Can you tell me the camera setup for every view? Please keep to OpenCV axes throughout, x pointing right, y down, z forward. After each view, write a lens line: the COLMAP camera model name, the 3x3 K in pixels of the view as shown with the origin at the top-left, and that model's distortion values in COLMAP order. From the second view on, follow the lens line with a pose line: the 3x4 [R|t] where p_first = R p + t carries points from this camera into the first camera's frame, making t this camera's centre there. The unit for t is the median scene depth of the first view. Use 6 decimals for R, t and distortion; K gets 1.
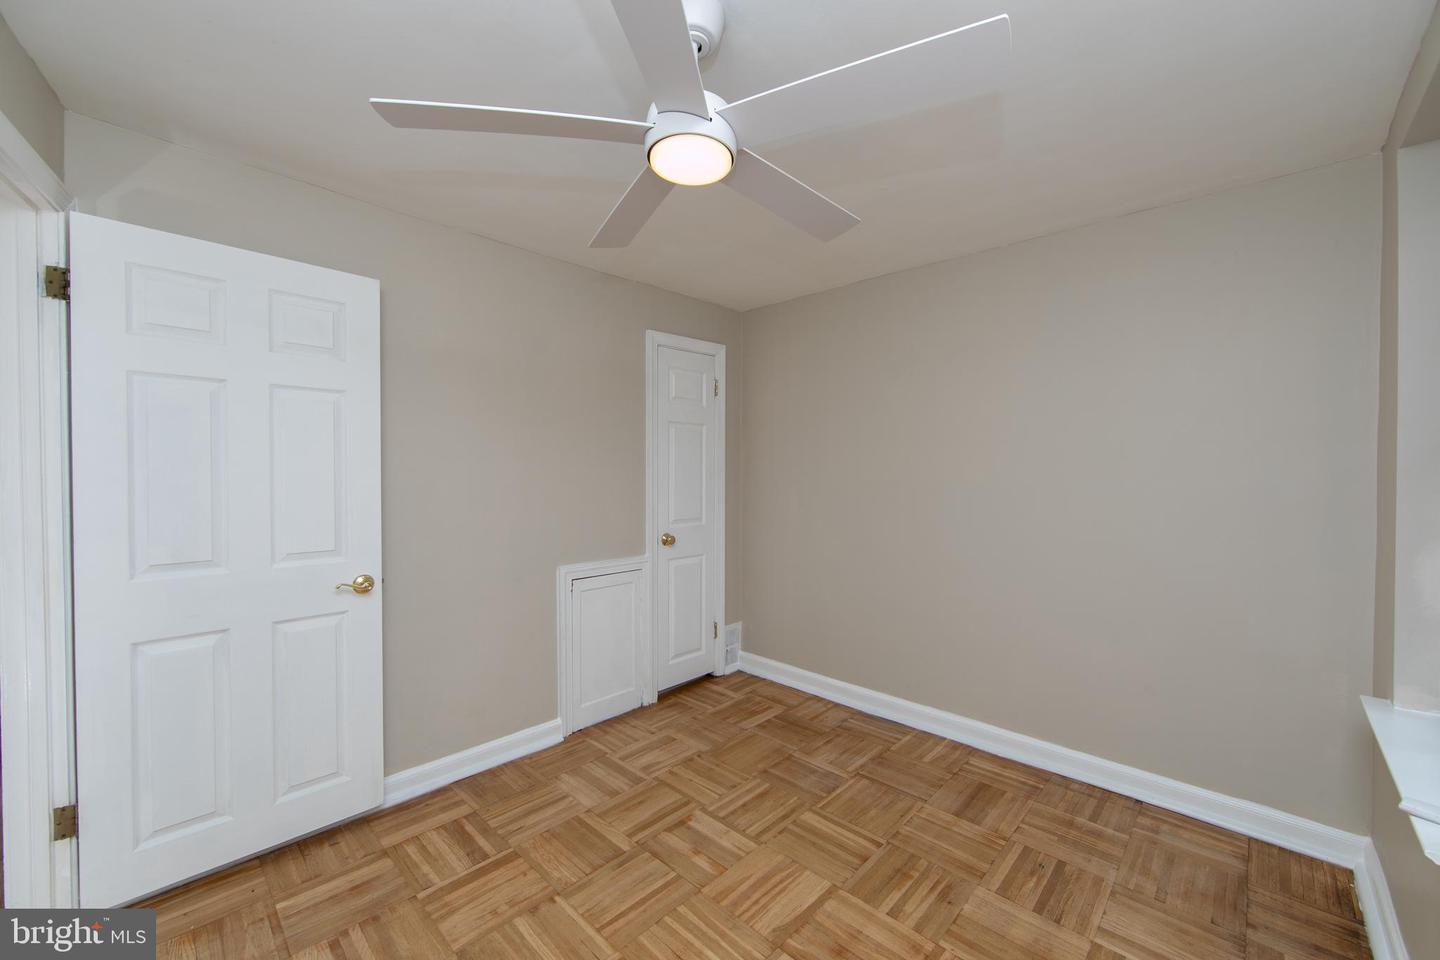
lens RADIAL K [[562.9, 0, 724.3], [0, 562.9, 481.6], [0, 0, 1]] dist [-0.001722, -0.000308]
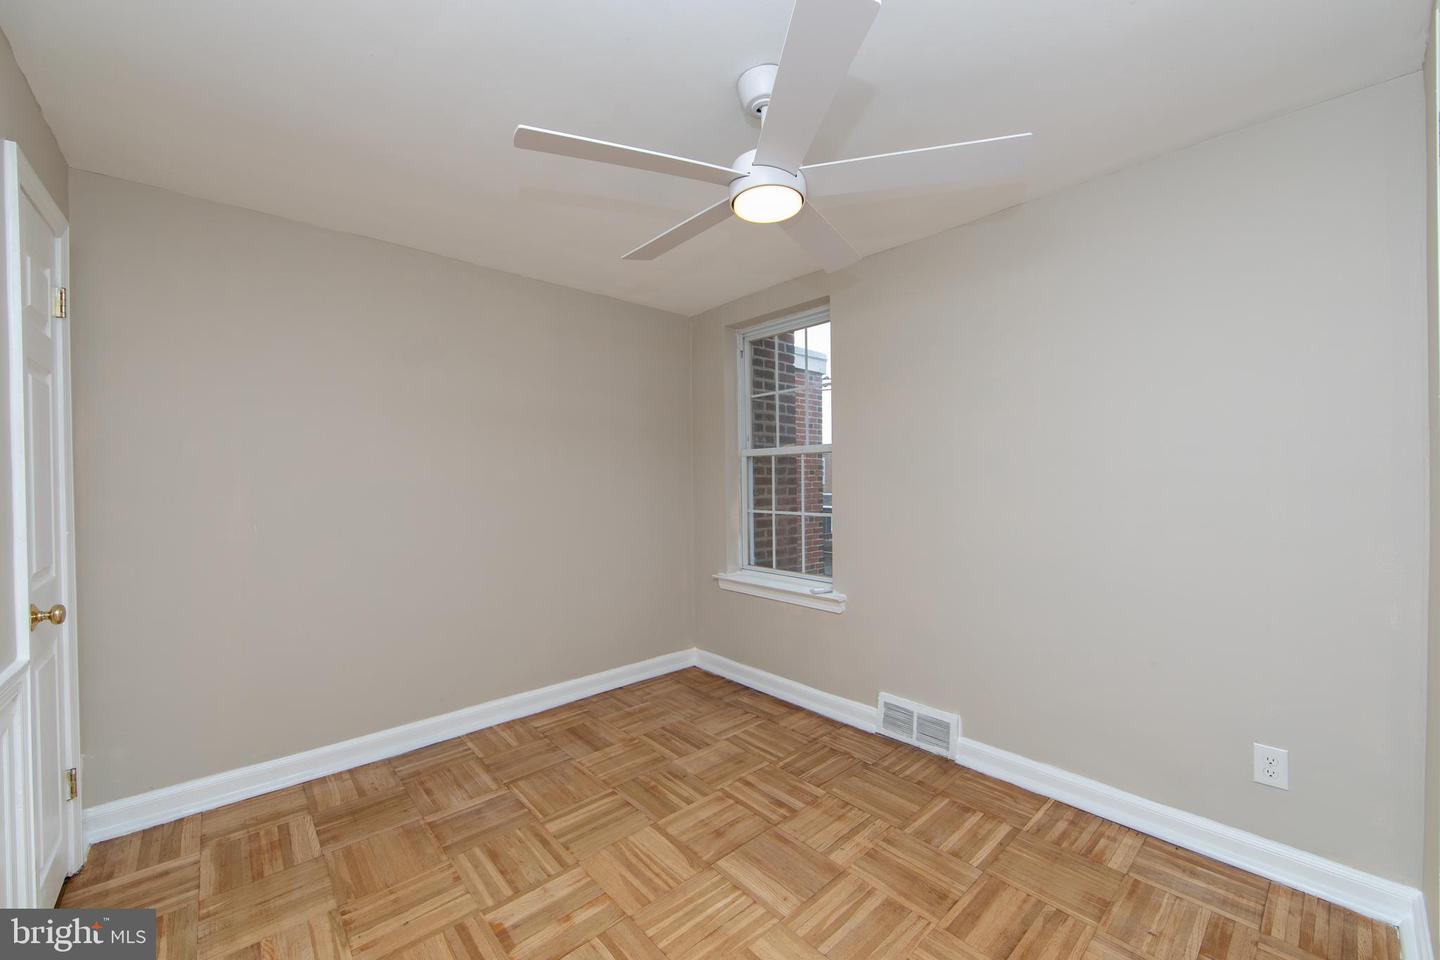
lens RADIAL K [[562.9, 0, 724.3], [0, 562.9, 481.6], [0, 0, 1]] dist [-0.001722, -0.000308]
pose [[0.076436, -0.015383, 0.996956, -0.772589], [0.024204, 0.999615, 0.013569, 0.000804], [-0.996781, 0.023093, 0.076779, 0.617349]]
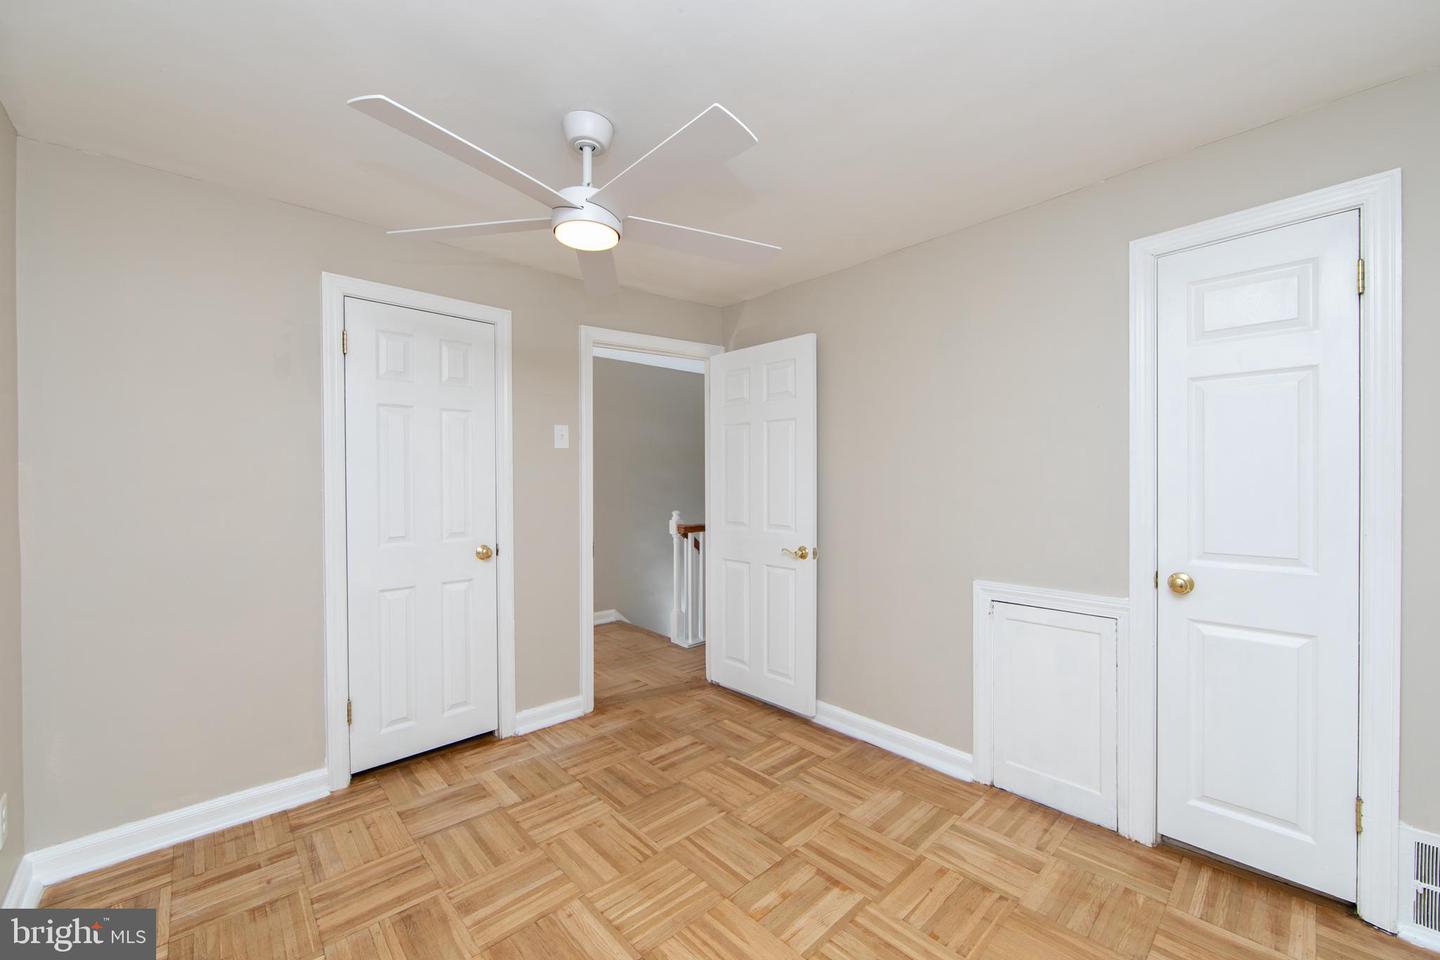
lens RADIAL K [[562.9, 0, 724.3], [0, 562.9, 481.6], [0, 0, 1]] dist [-0.001722, -0.000308]
pose [[-0.053342, 0.002515, -0.998573, 0.761033], [-0.009633, 0.999949, 0.003033, 0.000393], [0.998530, 0.009781, -0.053315, 0.851568]]
